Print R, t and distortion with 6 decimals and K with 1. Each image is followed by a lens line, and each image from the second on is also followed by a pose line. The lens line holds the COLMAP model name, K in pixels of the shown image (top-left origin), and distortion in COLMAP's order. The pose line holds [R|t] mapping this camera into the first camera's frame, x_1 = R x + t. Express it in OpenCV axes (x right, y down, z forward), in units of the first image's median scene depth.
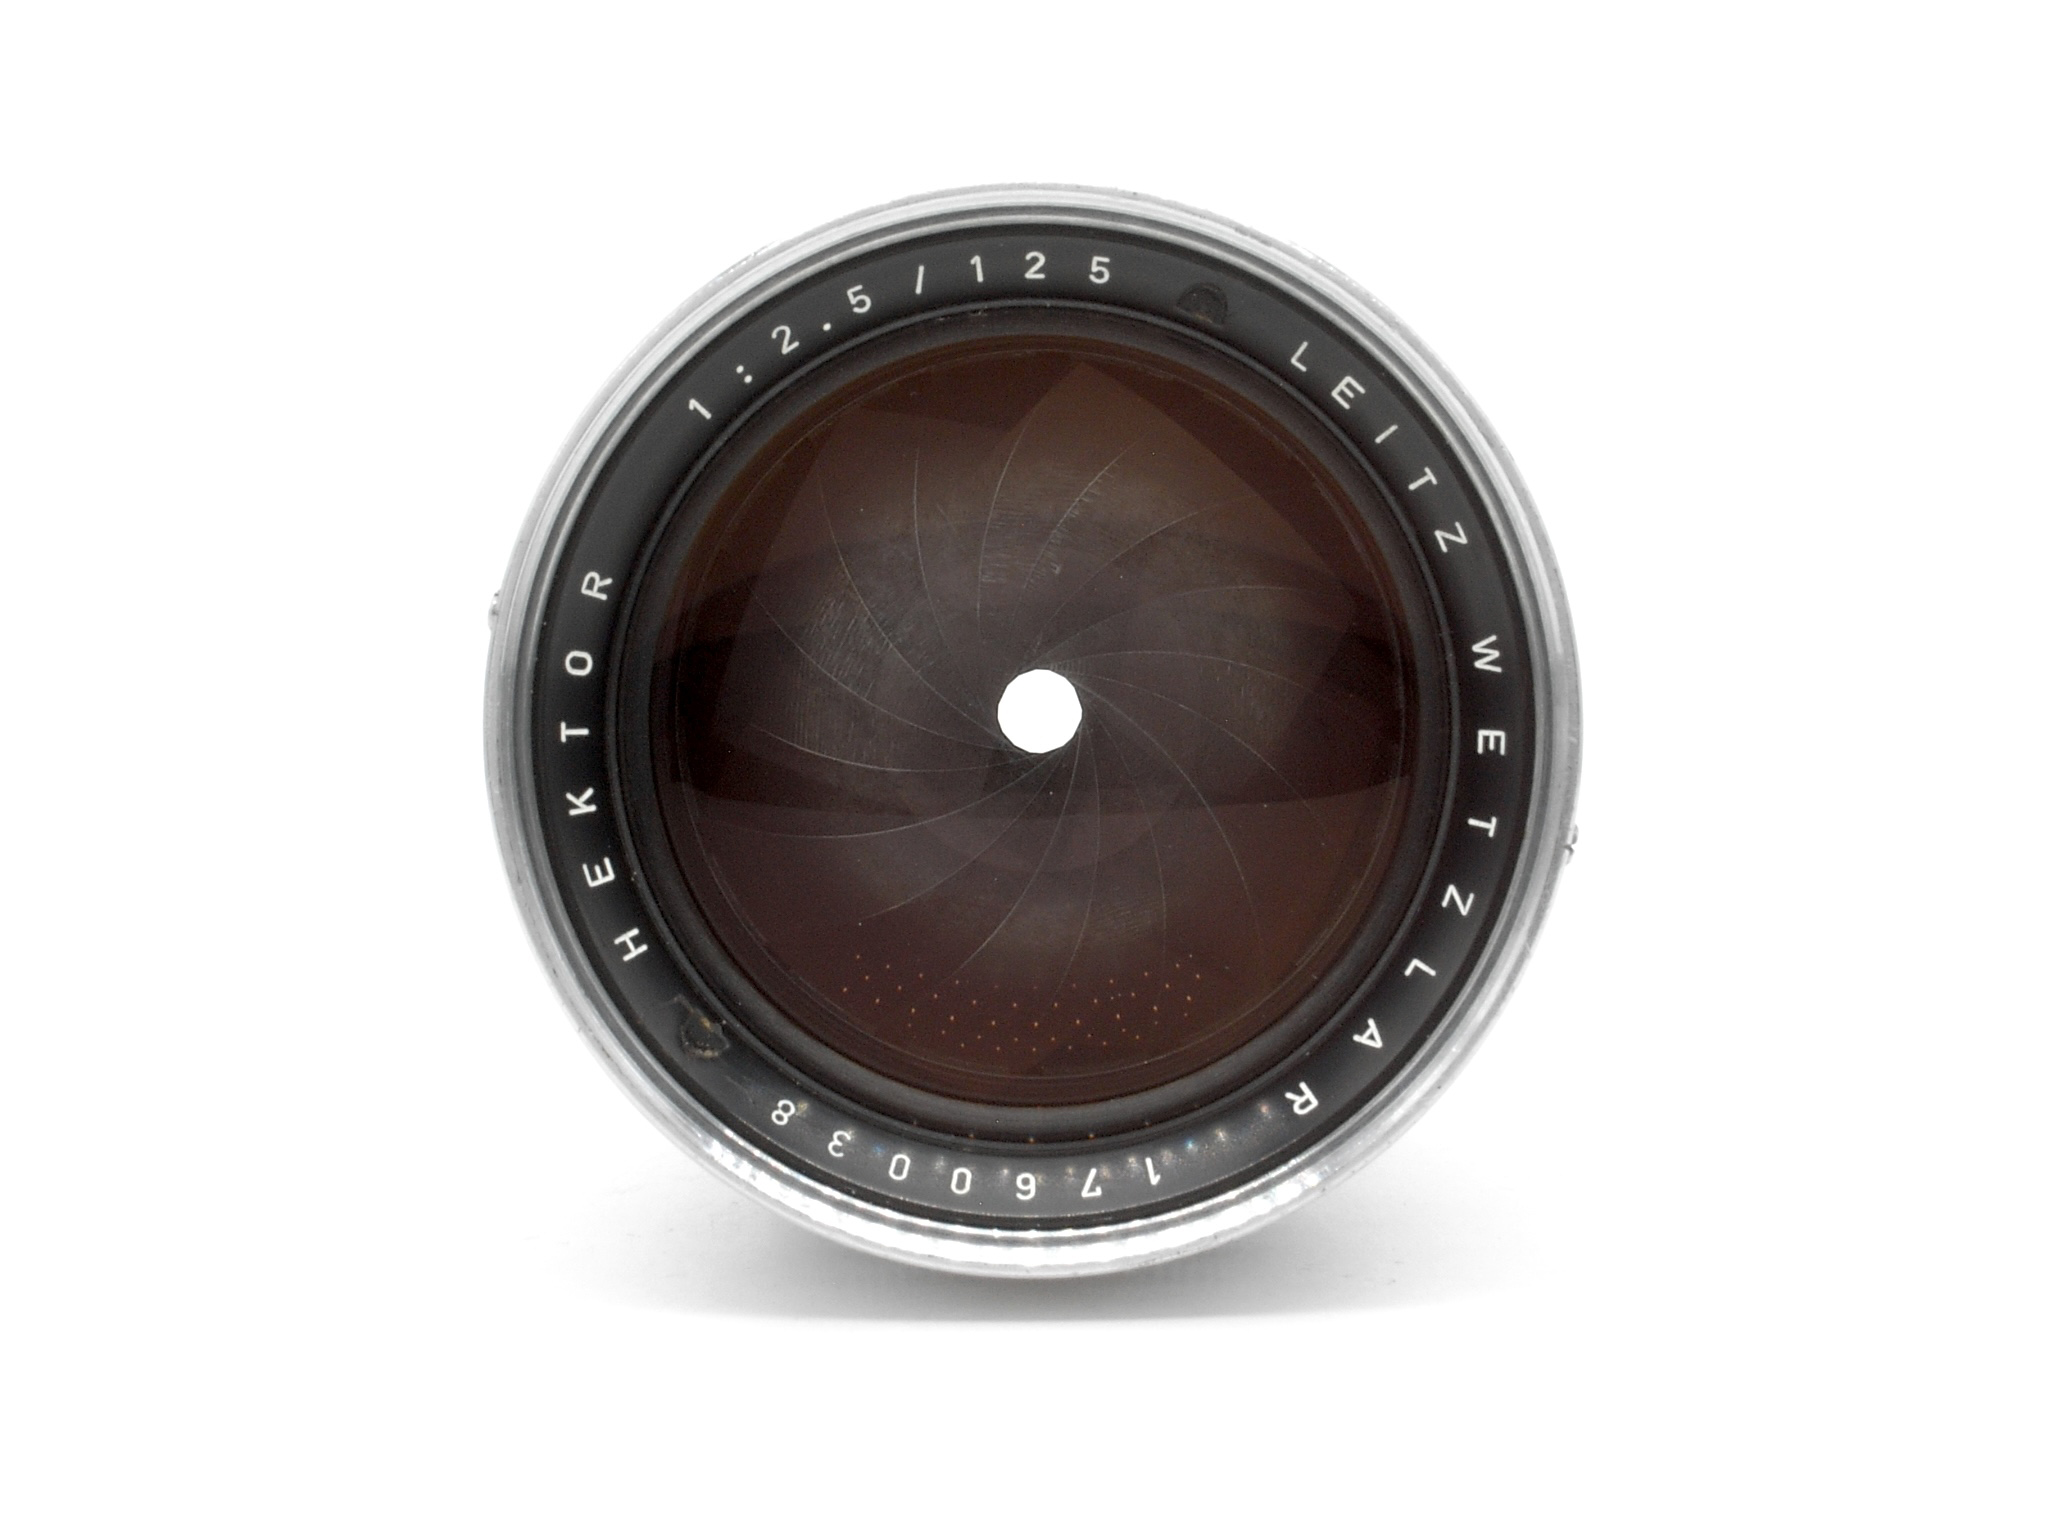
lens RADIAL K [[3938.8, 0, 1021.5], [0, 3938.8, 772.0], [0, 0, 1]] dist [-0.246334, 0.000000]
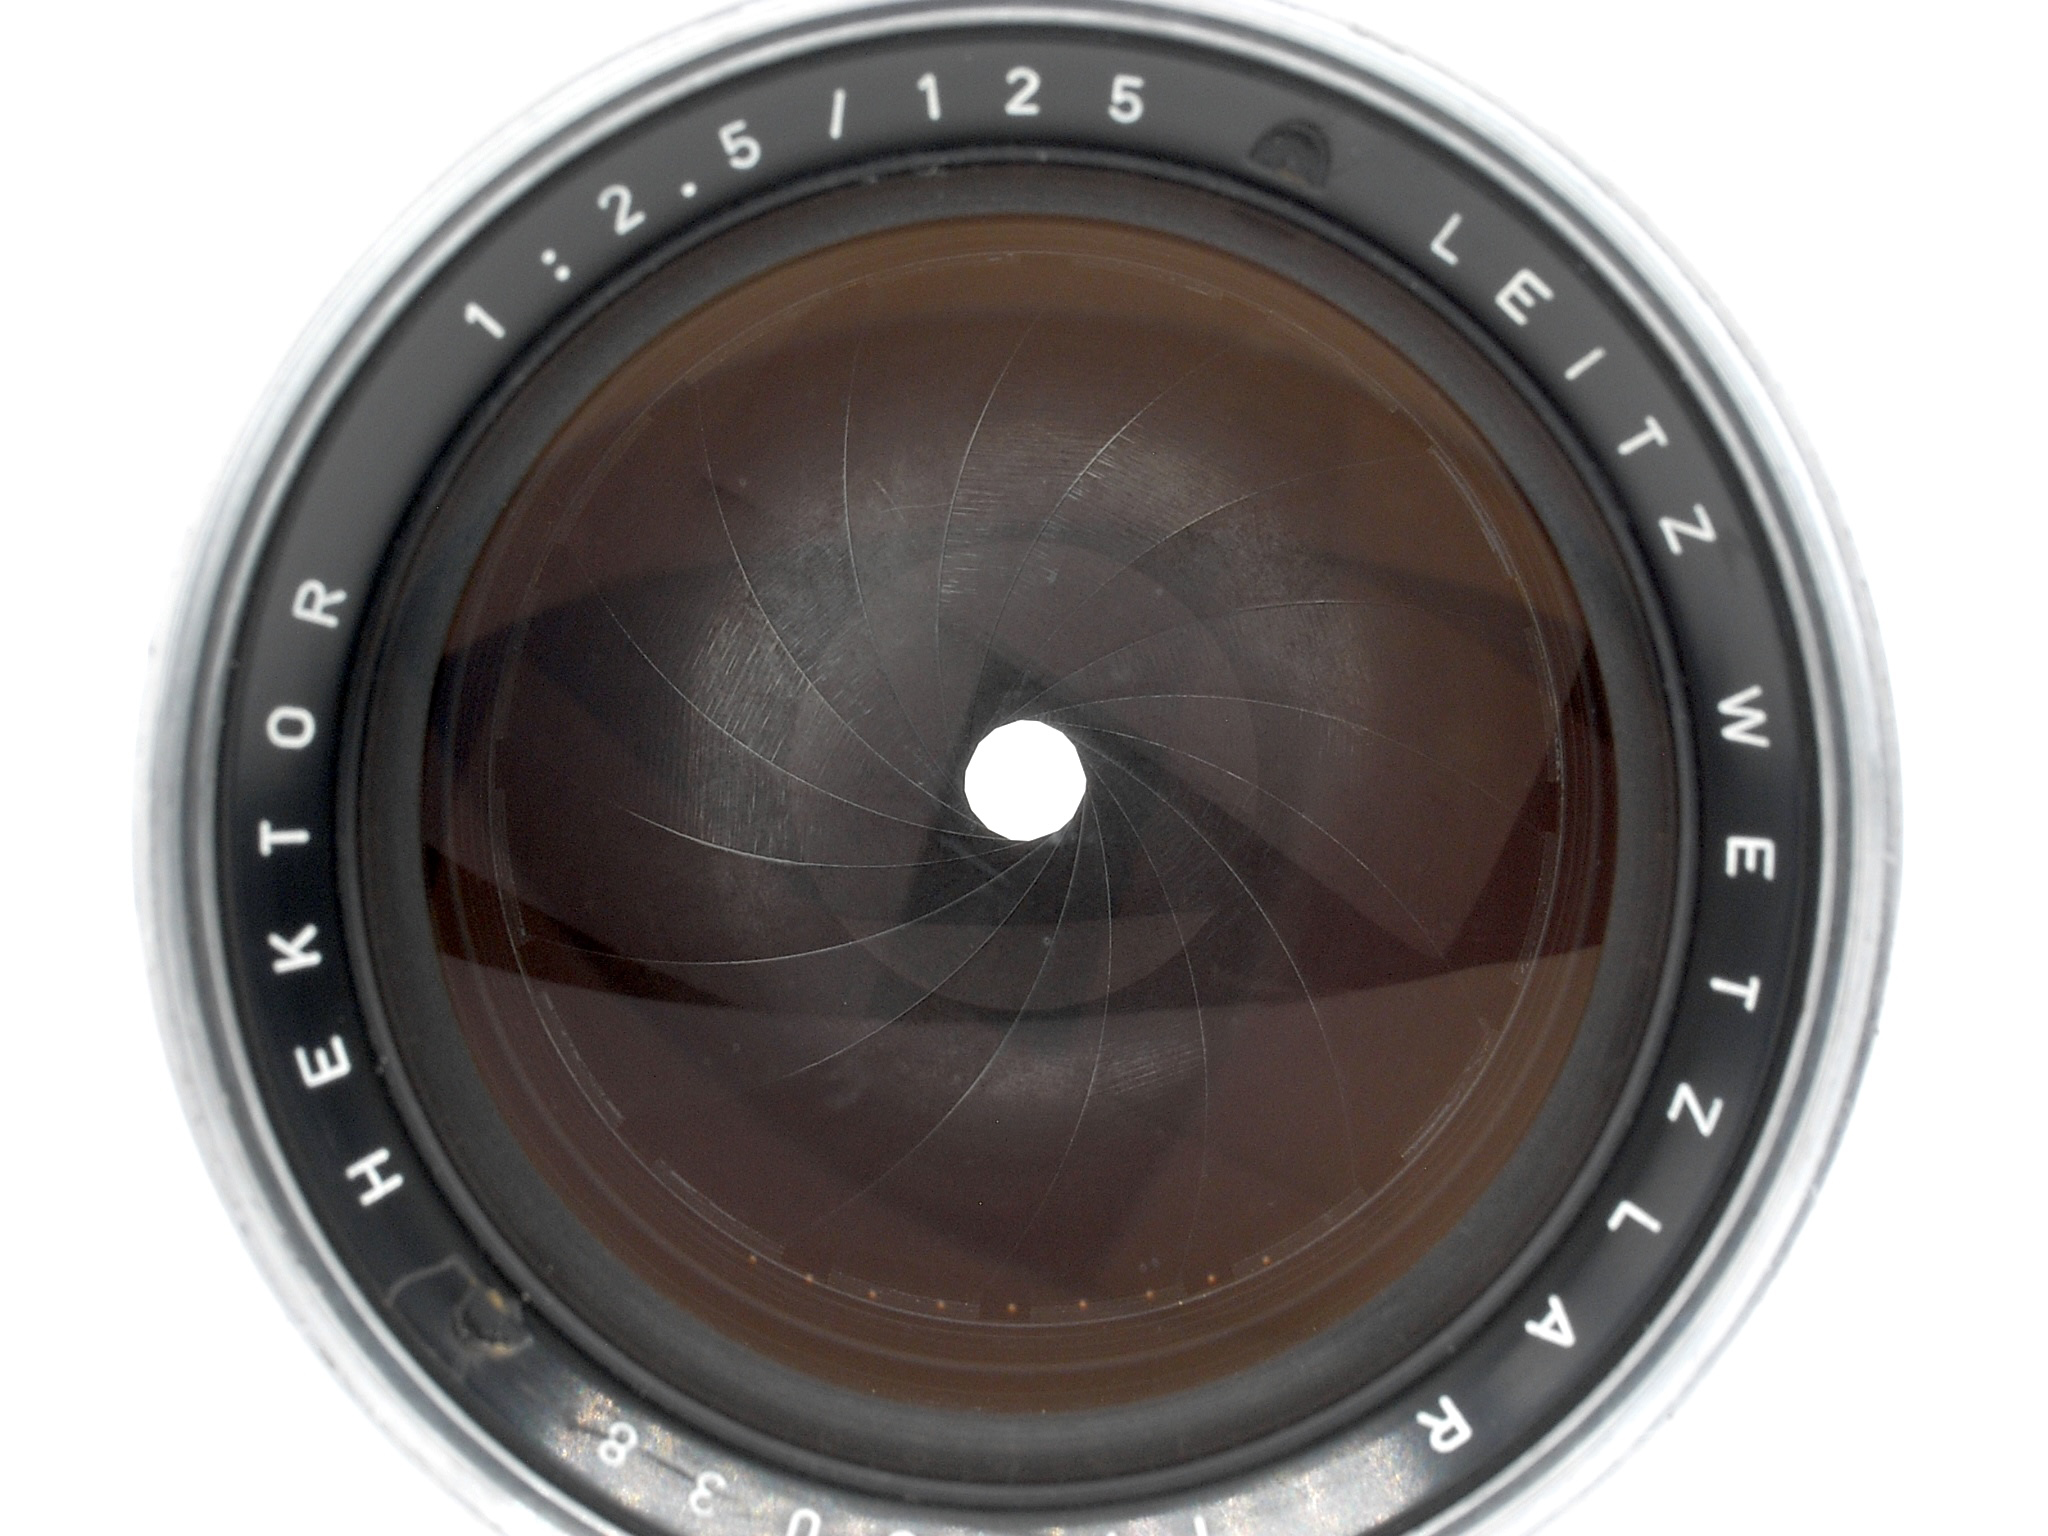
lens RADIAL K [[3938.8, 0, 1028.0], [0, 3938.8, 760.6], [0, 0, 1]] dist [-0.246334, 0.000000]
pose [[0.999969, 0.002564, 0.007430, -0.000028], [-0.002551, 0.999995, -0.001781, -0.021629], [-0.007435, 0.001762, 0.999971, 0.377150]]
